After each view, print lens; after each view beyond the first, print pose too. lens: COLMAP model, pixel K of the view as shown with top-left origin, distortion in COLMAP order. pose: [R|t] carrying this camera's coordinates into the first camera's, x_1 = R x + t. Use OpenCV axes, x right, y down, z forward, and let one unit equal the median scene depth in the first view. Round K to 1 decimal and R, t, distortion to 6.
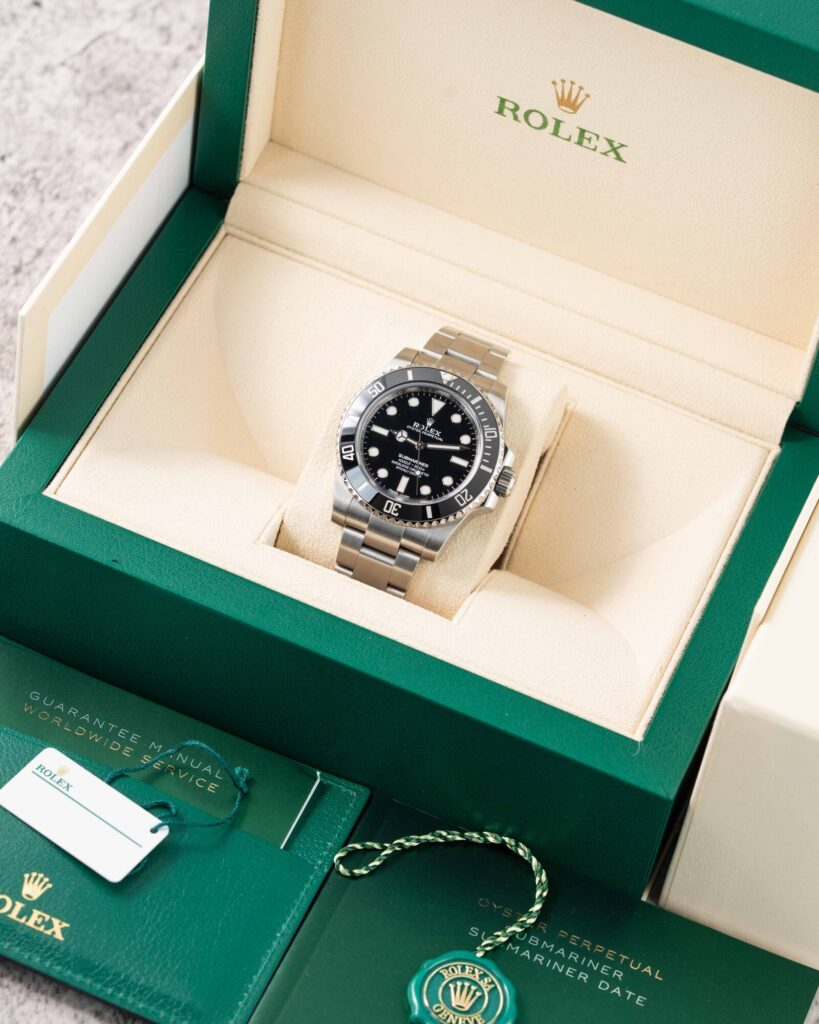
lens RADIAL K [[5382.4, 0, 411.2], [0, 5382.4, 511.7], [0, 0, 1]] dist [0.017475, 0.000000]
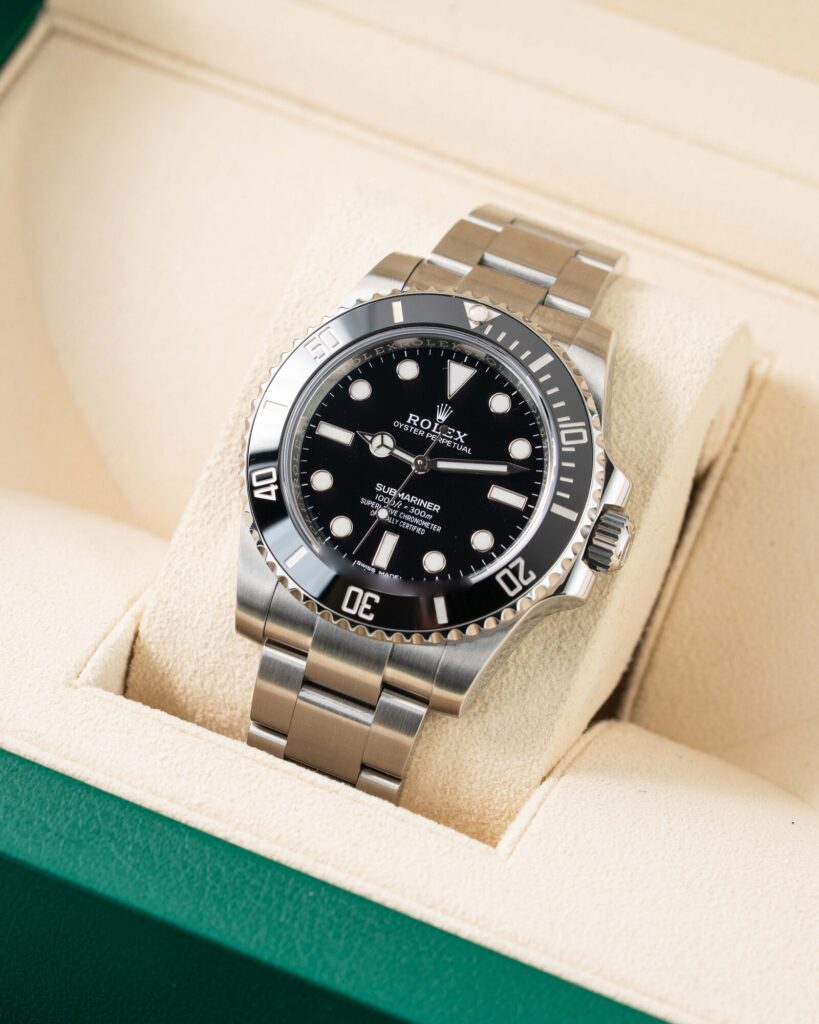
lens RADIAL K [[5382.4, 0, 405.1], [0, 5382.4, 511.6], [0, 0, 1]] dist [0.017475, 0.000000]
pose [[0.996809, -0.023974, -0.076141, 0.035065], [0.024971, 0.999614, 0.012163, -0.013853], [0.075820, -0.014026, 0.997023, 0.540105]]
